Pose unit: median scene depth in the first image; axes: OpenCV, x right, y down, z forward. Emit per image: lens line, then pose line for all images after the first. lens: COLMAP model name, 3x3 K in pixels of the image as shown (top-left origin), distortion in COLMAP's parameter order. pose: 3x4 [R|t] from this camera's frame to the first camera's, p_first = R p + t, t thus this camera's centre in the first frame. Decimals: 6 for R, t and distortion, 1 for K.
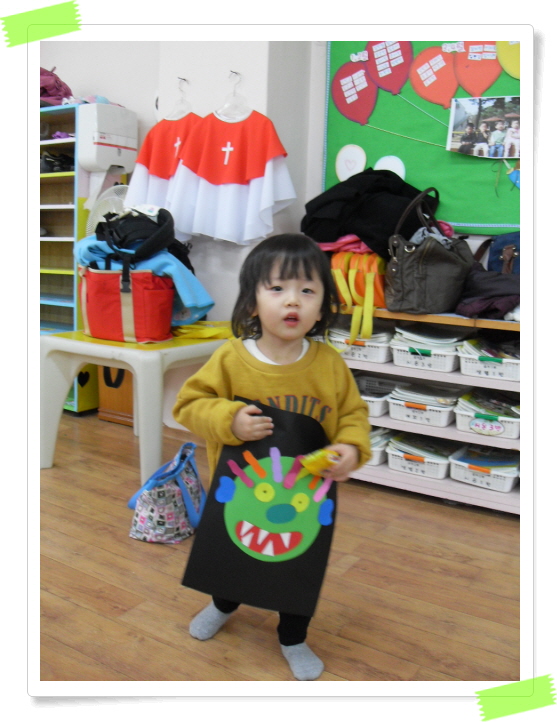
lens RADIAL K [[734.3, 0, 259.1], [0, 734.3, 342.3], [0, 0, 1]] dist [-0.119767, 0.000000]
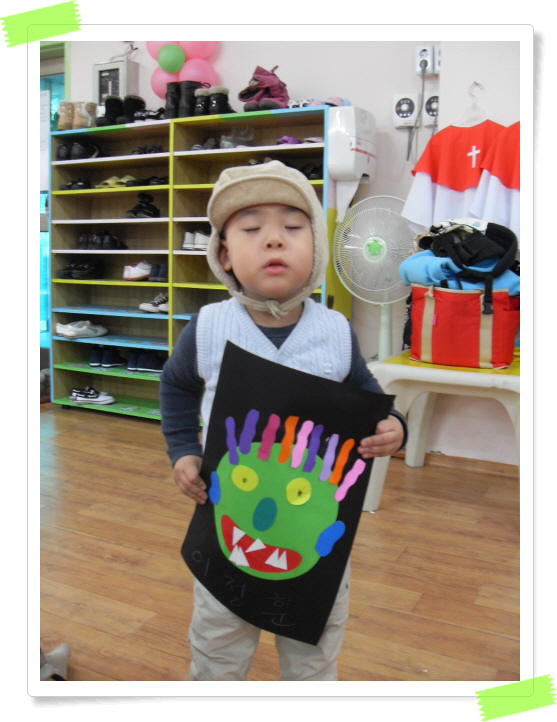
lens RADIAL K [[734.3, 0, 293.0], [0, 734.3, 341.3], [0, 0, 1]] dist [-0.119767, 0.000000]
pose [[0.990724, -0.030952, 0.132318, -0.546967], [0.032407, 0.999436, -0.008851, -0.034356], [-0.131969, 0.013057, 0.991168, 0.127548]]
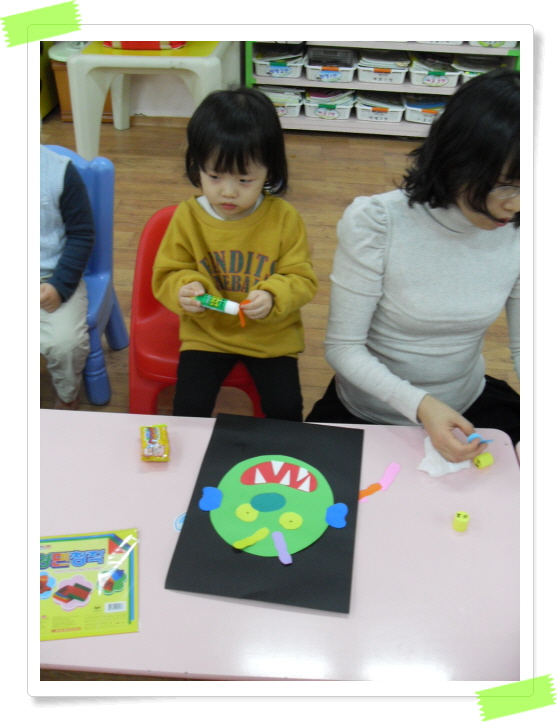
lens RADIAL K [[734.3, 0, 273.5], [0, 734.3, 344.3], [0, 0, 1]] dist [-0.119767, 0.000000]
pose [[0.882718, -0.292528, 0.367745, -0.584131], [0.082773, 0.867157, 0.491108, -0.139505], [-0.462556, -0.403070, 0.789669, -0.145166]]
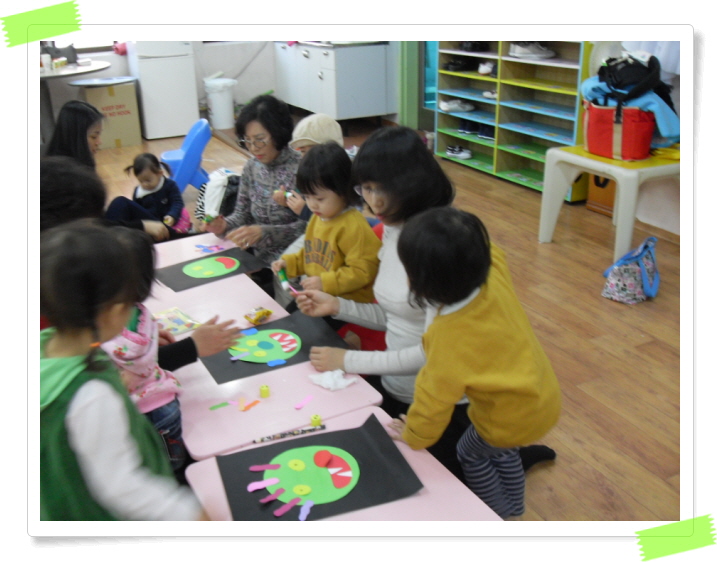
lens RADIAL K [[729.3, 0, 314.7], [0, 729.3, 300.0], [0, 0, 1]] dist [-0.119767, 0.000000]
pose [[0.844153, 0.156601, -0.512721, 0.070698], [-0.017292, 0.963841, 0.265917, -0.092736], [0.535824, -0.215609, 0.816337, -0.459737]]
